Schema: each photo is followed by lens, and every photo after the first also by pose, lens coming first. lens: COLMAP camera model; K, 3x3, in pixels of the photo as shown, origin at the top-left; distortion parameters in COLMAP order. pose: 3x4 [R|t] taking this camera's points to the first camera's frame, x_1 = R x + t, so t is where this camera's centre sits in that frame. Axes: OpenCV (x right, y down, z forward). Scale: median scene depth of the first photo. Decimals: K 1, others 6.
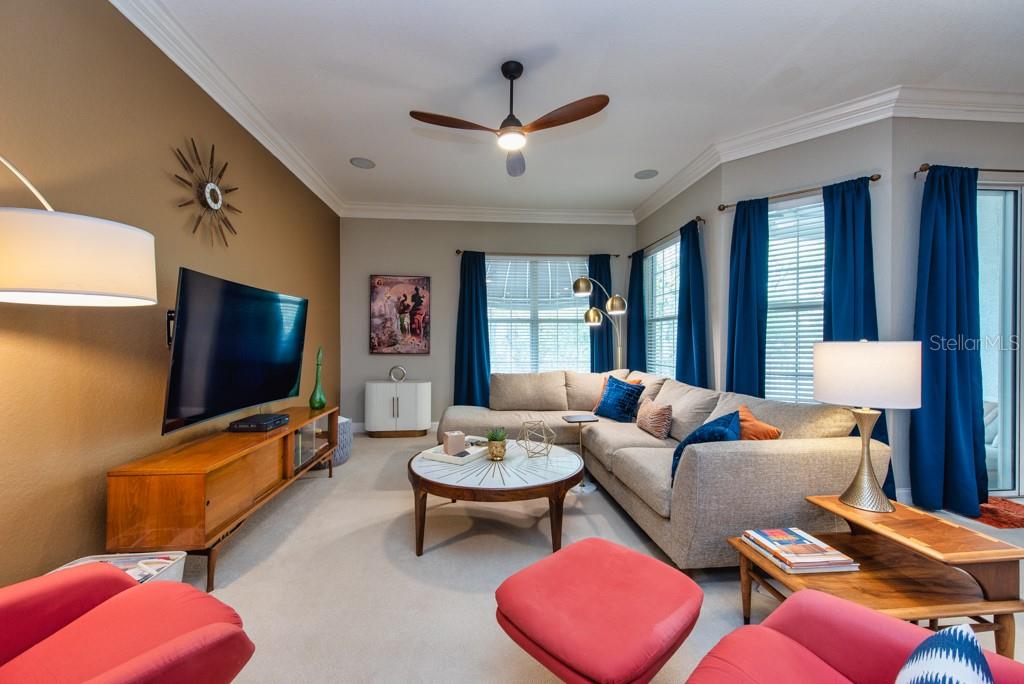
lens RADIAL K [[399.2, 0, 511.1], [0, 399.2, 344.8], [0, 0, 1]] dist [0.012465, -0.000579]
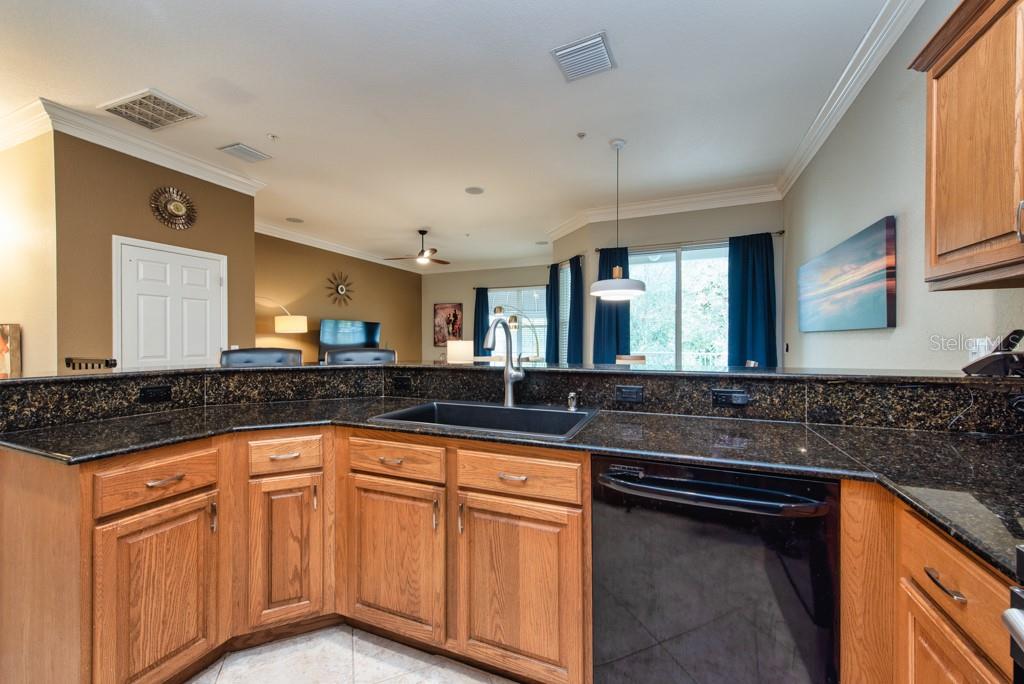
lens RADIAL K [[399.3, 0, 508.3], [0, 399.3, 342.1], [0, 0, 1]] dist [-0.000480, -0.000190]
pose [[0.880800, 0.001525, -0.473485, 1.038735], [-0.001280, 0.999999, 0.000838, 0.000870], [0.473486, -0.000132, 0.880801, -0.590882]]
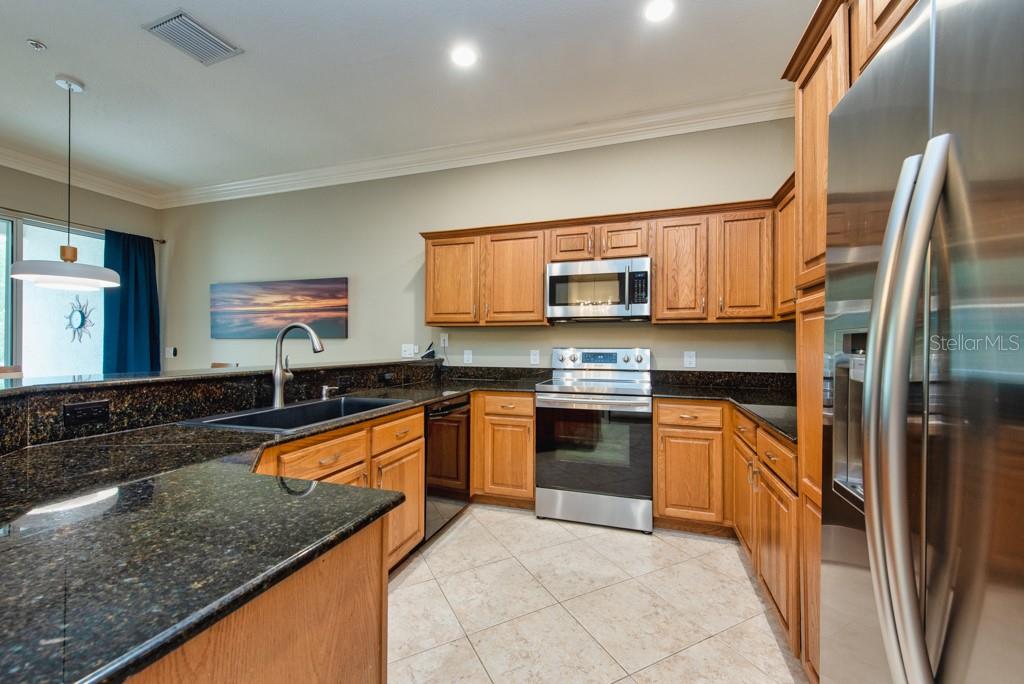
lens RADIAL K [[428.2, 0, 483.0], [0, 428.2, 345.0], [0, 0, 1]] dist [0.013014, -0.000206]
pose [[0.425551, 0.004328, 0.904924, 0.464892], [0.001499, 0.999984, -0.005488, 0.004002], [-0.904933, 0.003692, 0.425538, -0.623991]]
